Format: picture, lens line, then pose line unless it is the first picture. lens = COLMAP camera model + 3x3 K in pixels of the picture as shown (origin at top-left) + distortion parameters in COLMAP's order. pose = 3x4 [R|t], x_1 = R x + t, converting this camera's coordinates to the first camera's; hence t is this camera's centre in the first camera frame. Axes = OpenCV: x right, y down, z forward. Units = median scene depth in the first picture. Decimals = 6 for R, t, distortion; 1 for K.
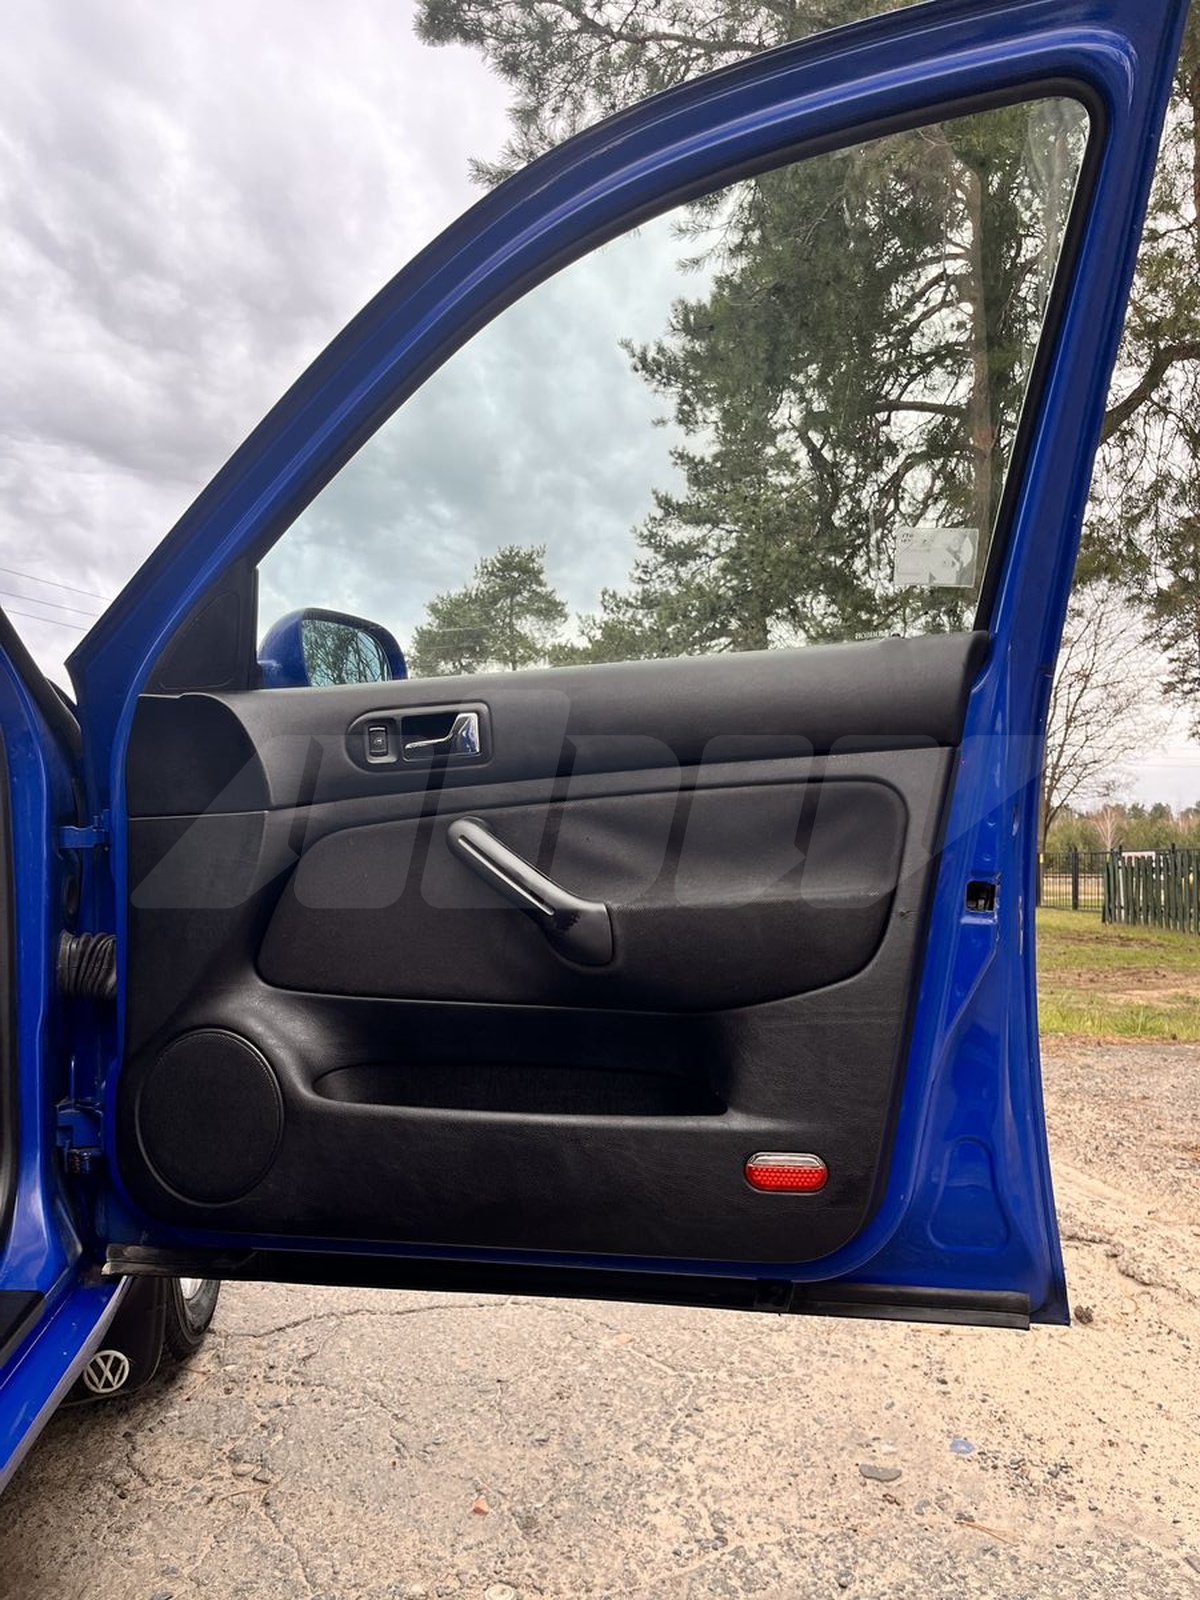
lens RADIAL K [[1198.1, 0, 611.7], [0, 1198.1, 803.0], [0, 0, 1]] dist [0.106988, -0.124904]
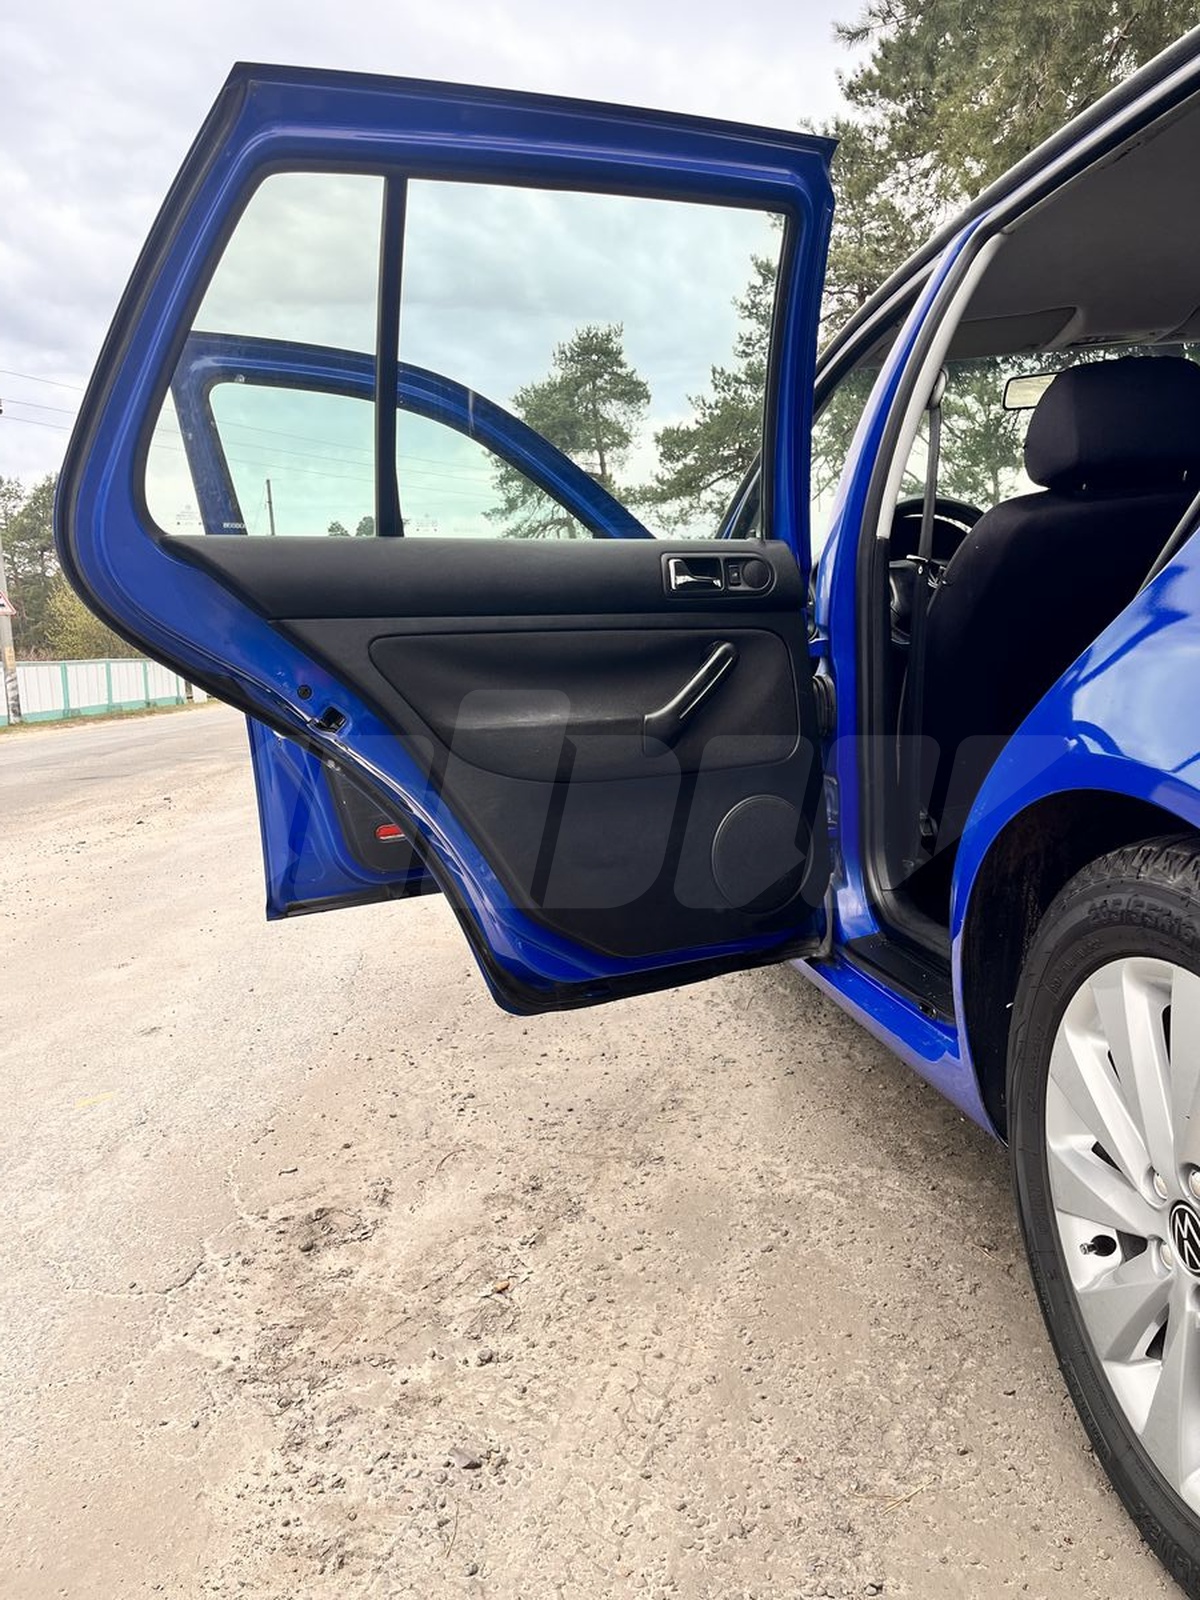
lens RADIAL K [[1206.3, 0, 605.0], [0, 1206.3, 800.9], [0, 0, 1]] dist [0.011190, 0.001604]
pose [[0.995591, -0.071129, -0.061146, -0.102073], [0.080608, 0.982145, 0.169979, -0.004764], [0.047964, -0.174159, 0.983549, -0.083528]]
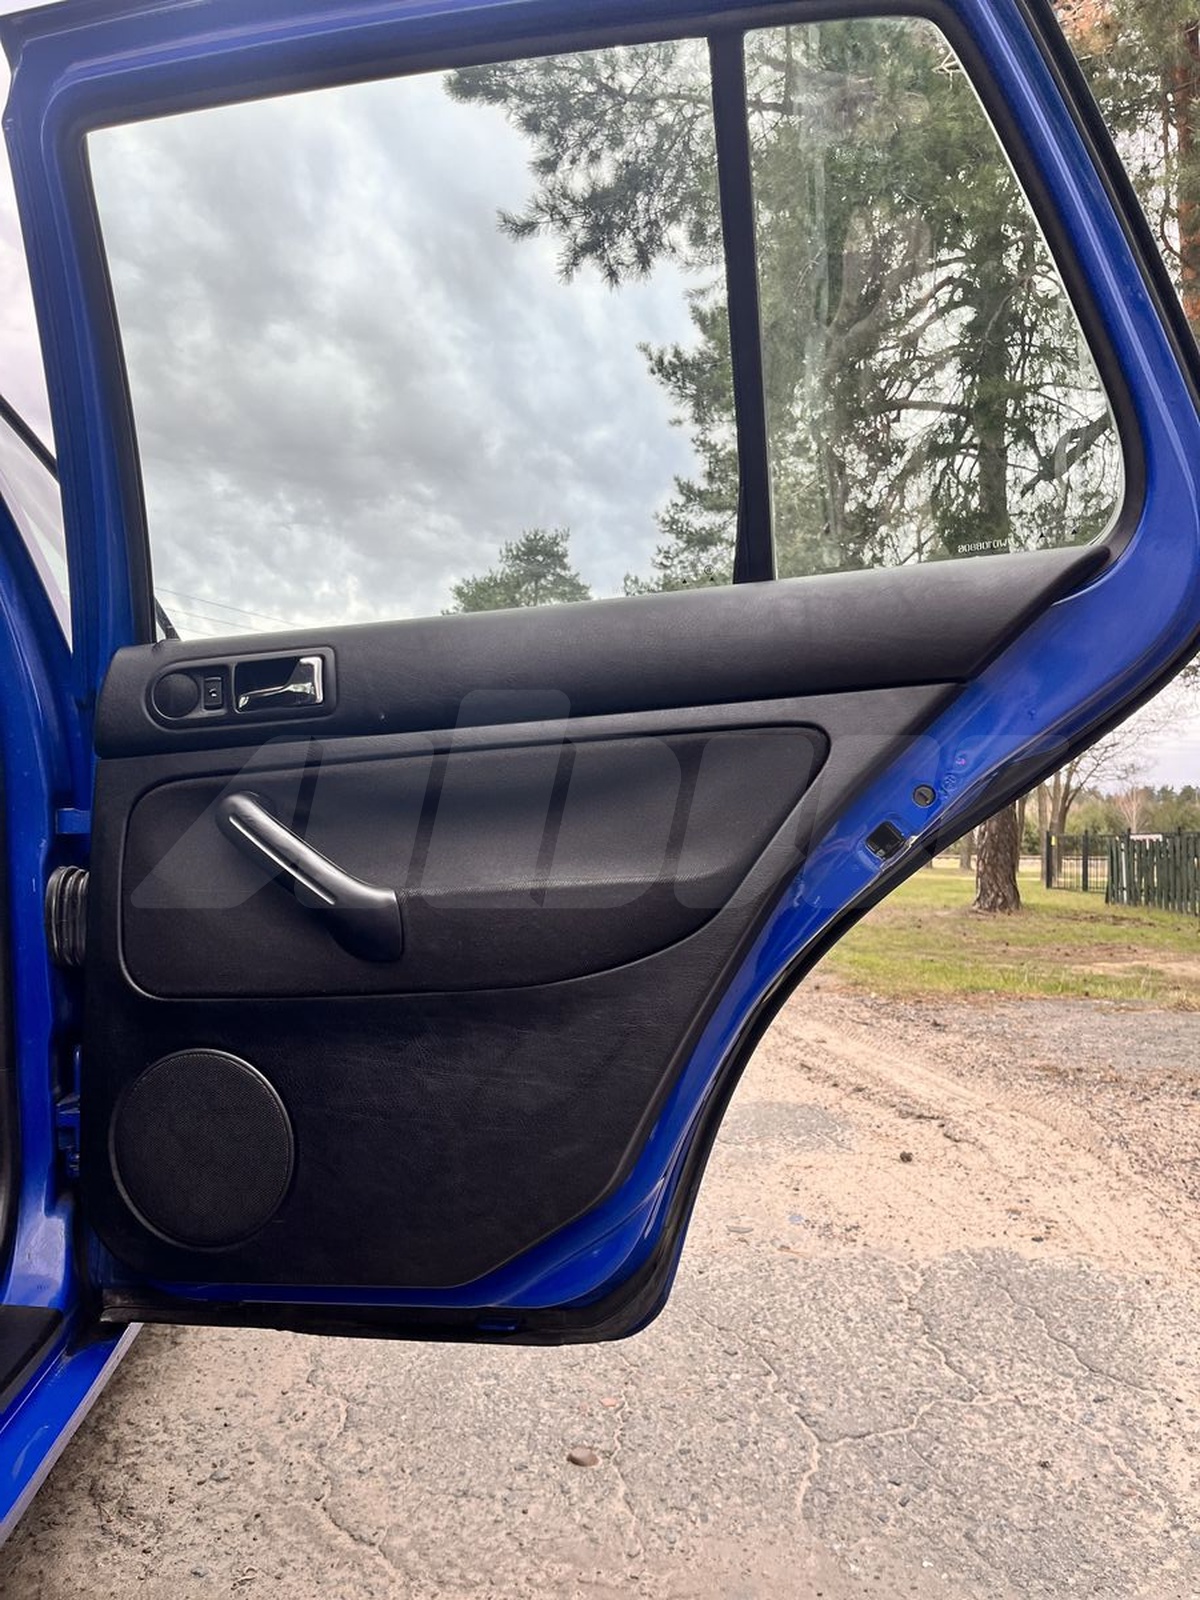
lens RADIAL K [[1200.8, 0, 610.8], [0, 1200.8, 793.2], [0, 0, 1]] dist [0.072000, -0.107307]
pose [[0.999763, 0.004483, -0.021290, 0.005561], [-0.004302, 0.999954, 0.008519, -0.002145], [0.021327, -0.008425, 0.999737, -0.038500]]
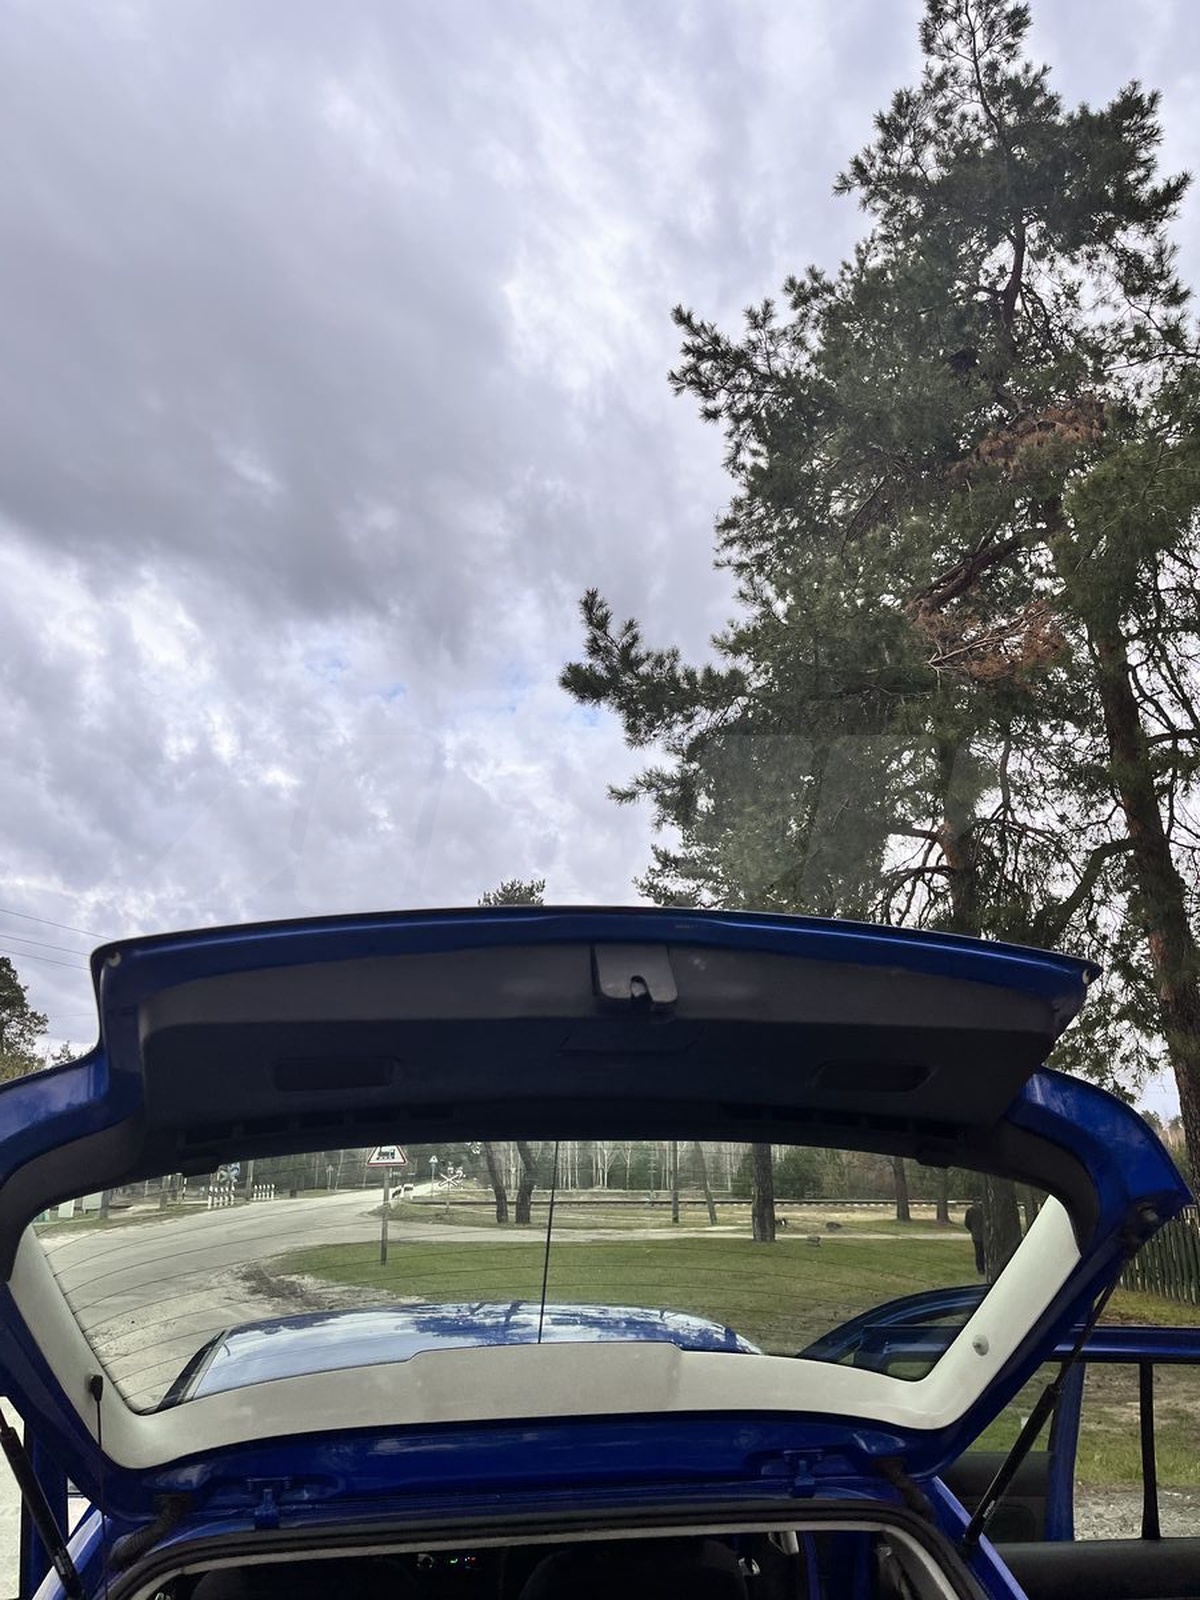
lens RADIAL K [[1187.0, 0, 594.2], [0, 1187.0, 790.0], [0, 0, 1]] dist [0.075119, -0.098560]
pose [[0.999988, 0.002225, 0.004273, -0.043731], [-0.001038, 0.965636, -0.259898, -0.047210], [-0.004704, 0.259890, 0.965627, -0.120401]]
